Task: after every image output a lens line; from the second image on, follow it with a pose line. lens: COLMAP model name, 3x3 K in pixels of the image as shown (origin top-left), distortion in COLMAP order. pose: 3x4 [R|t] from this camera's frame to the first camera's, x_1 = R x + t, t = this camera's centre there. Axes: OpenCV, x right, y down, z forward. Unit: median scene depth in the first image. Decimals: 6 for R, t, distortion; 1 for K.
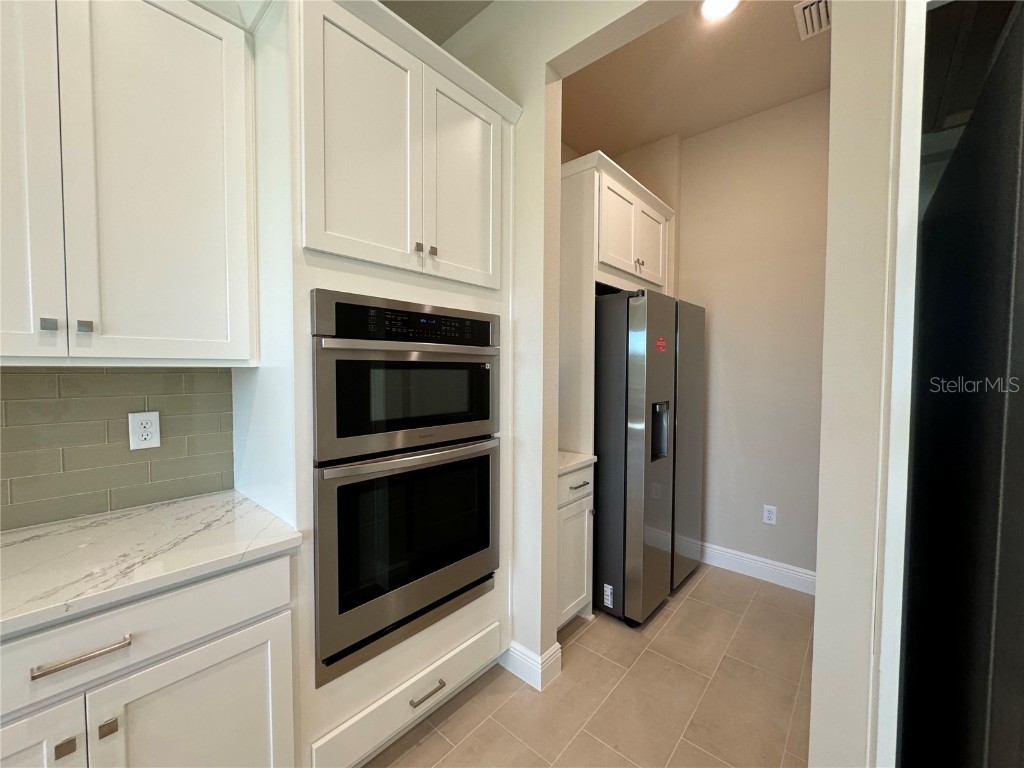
lens RADIAL K [[407.1, 0, 511.4], [0, 407.1, 385.9], [0, 0, 1]] dist [-0.002672, 0.000124]
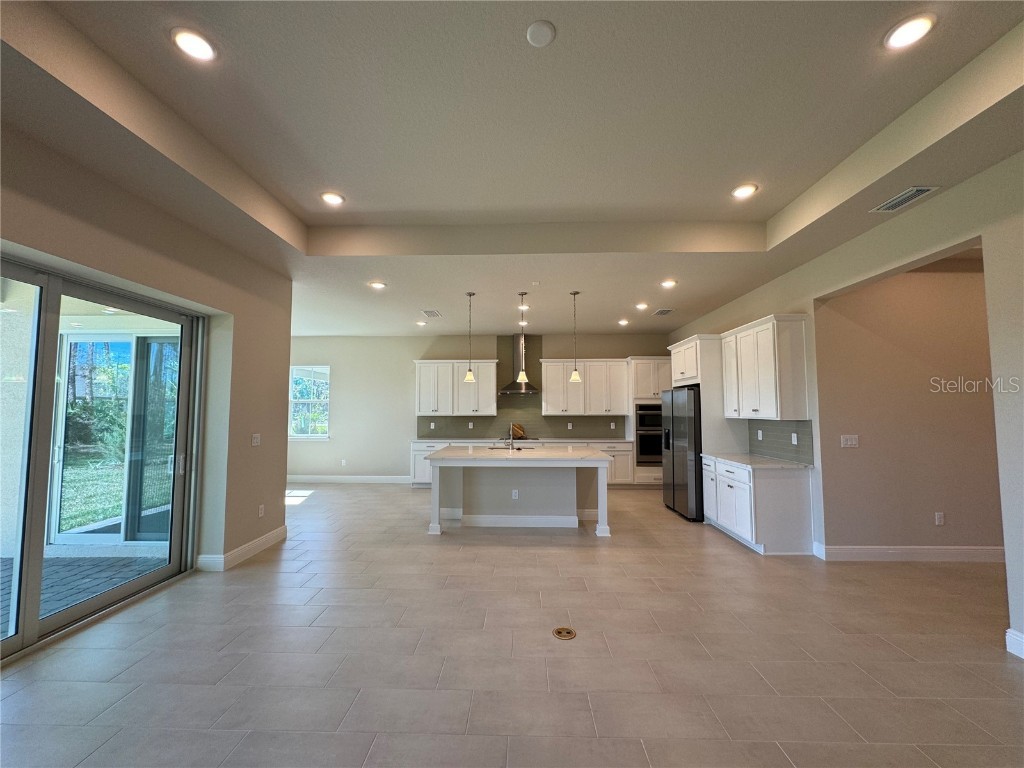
lens RADIAL K [[407.1, 0, 511.4], [0, 407.1, 385.9], [0, 0, 1]] dist [-0.002672, 0.000124]
pose [[0.651122, -0.053429, -0.757090, 1.641557], [-0.032531, 0.994638, -0.098170, 0.097158], [0.758276, 0.088549, 0.645892, -2.462102]]
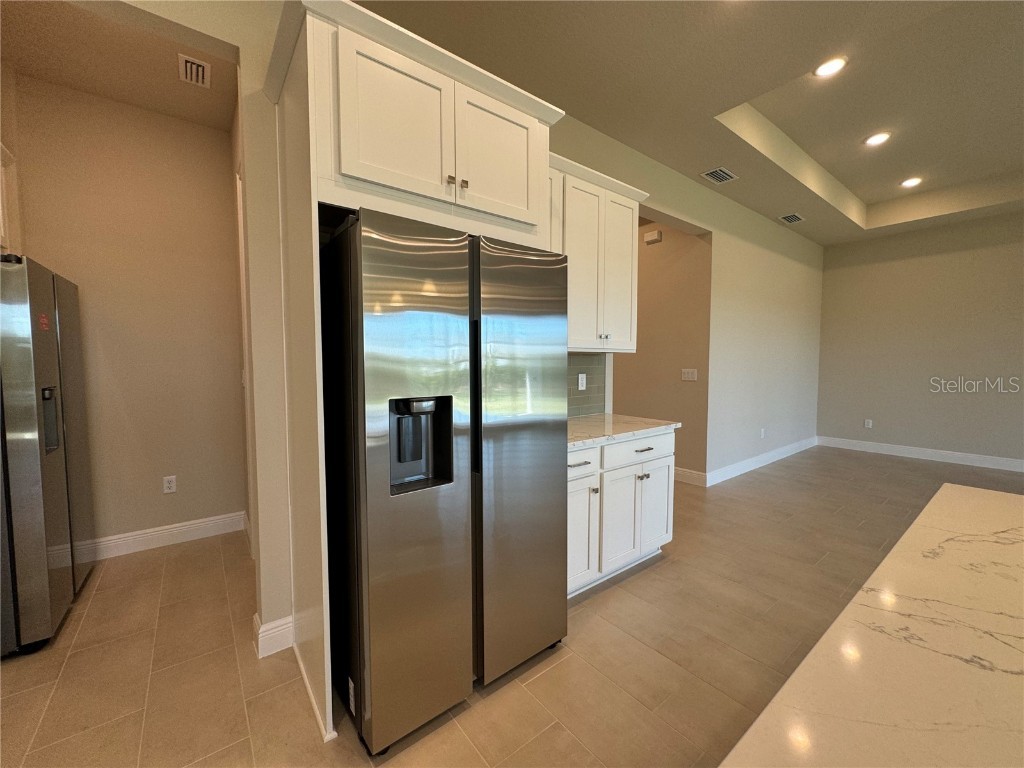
lens RADIAL K [[407.1, 0, 511.4], [0, 407.1, 385.9], [0, 0, 1]] dist [-0.002672, 0.000124]
pose [[0.183048, -0.068887, 0.980688, -0.327796], [0.048709, 0.996952, 0.060938, 0.034114], [-0.981897, 0.036614, 0.185846, -0.162933]]
